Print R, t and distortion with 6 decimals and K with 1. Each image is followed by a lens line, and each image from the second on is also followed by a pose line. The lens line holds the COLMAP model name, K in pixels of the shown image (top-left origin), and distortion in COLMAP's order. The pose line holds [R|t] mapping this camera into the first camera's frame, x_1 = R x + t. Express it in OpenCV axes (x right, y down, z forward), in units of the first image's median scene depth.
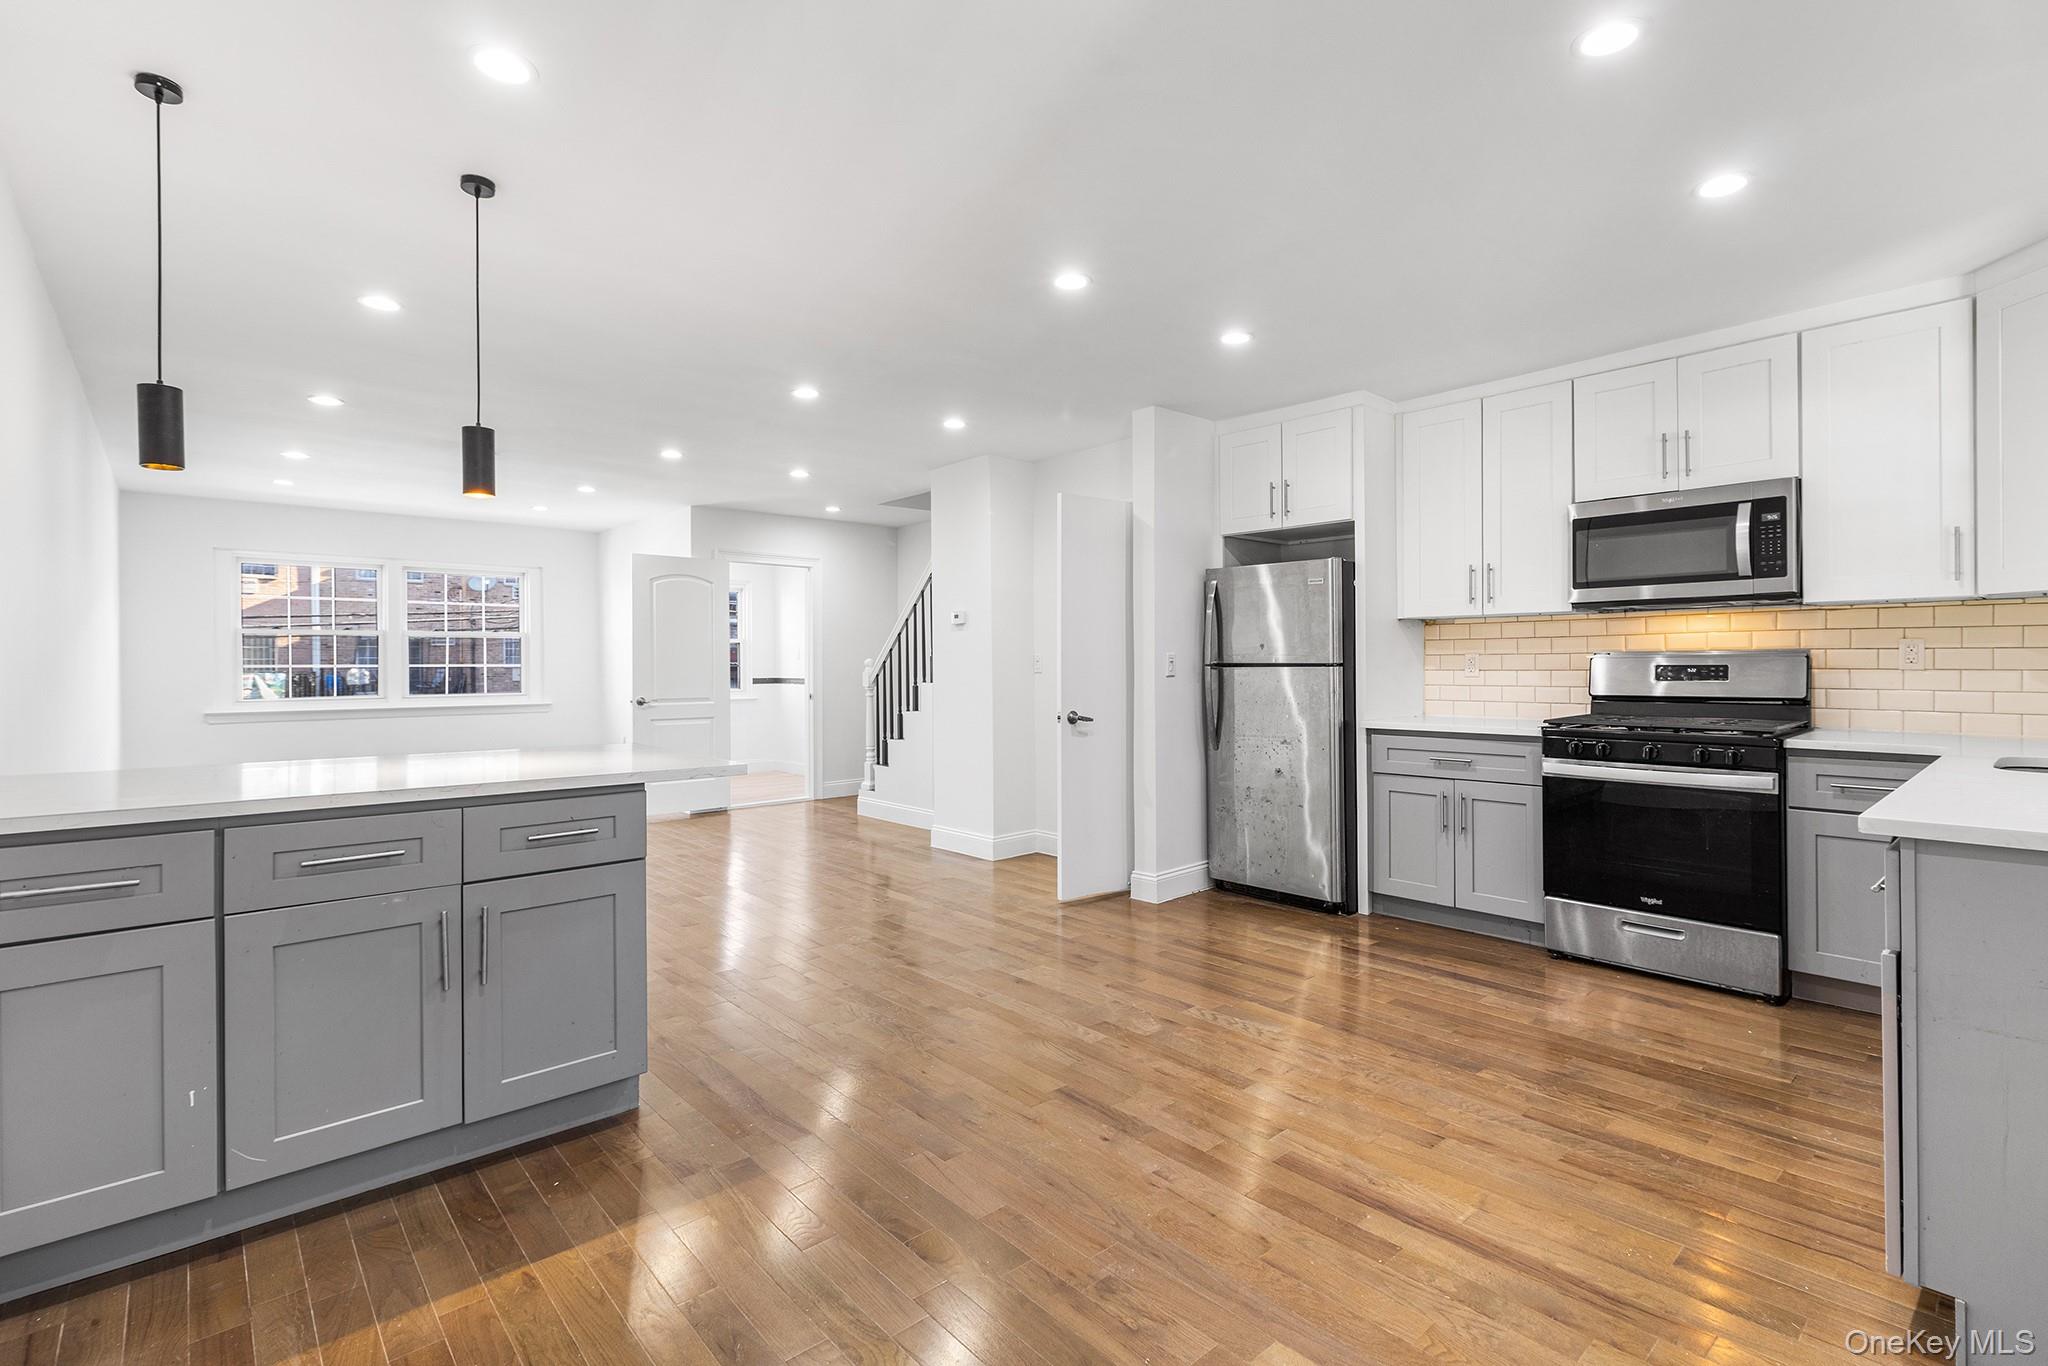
lens RADIAL K [[955.7, 0, 1050.1], [0, 955.7, 667.1], [0, 0, 1]] dist [0.005080, -0.001398]
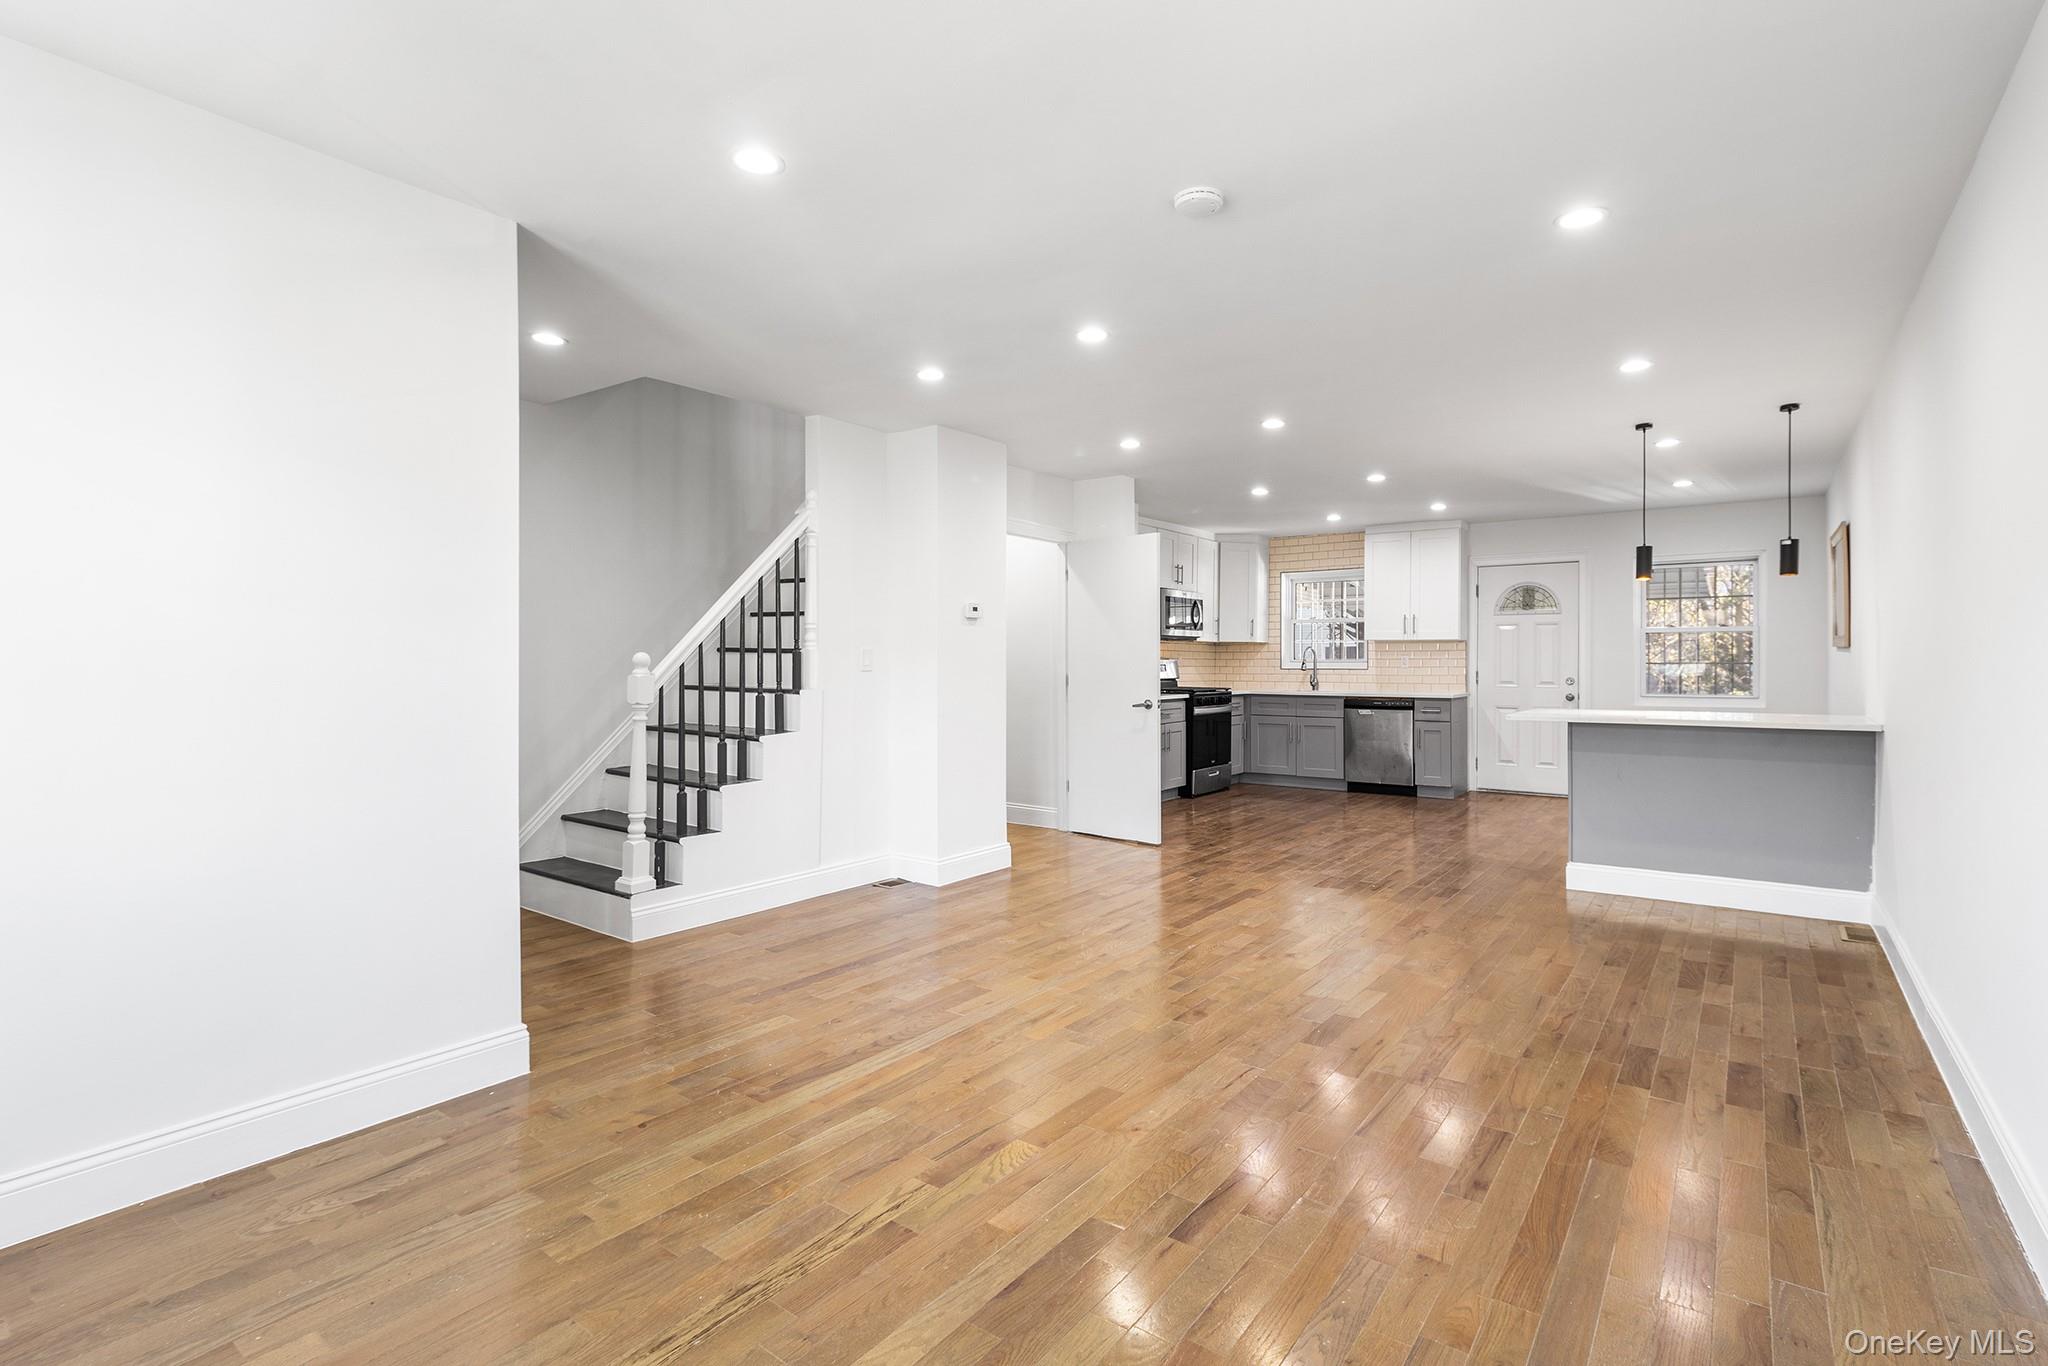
lens RADIAL K [[955.7, 0, 1050.0], [0, 955.7, 670.5], [0, 0, 1]] dist [0.005080, -0.001398]
pose [[-0.203668, -0.003399, 0.979034, -1.428775], [0.004488, 0.999980, 0.004406, 0.000468], [-0.979030, 0.005291, -0.203648, 1.627361]]
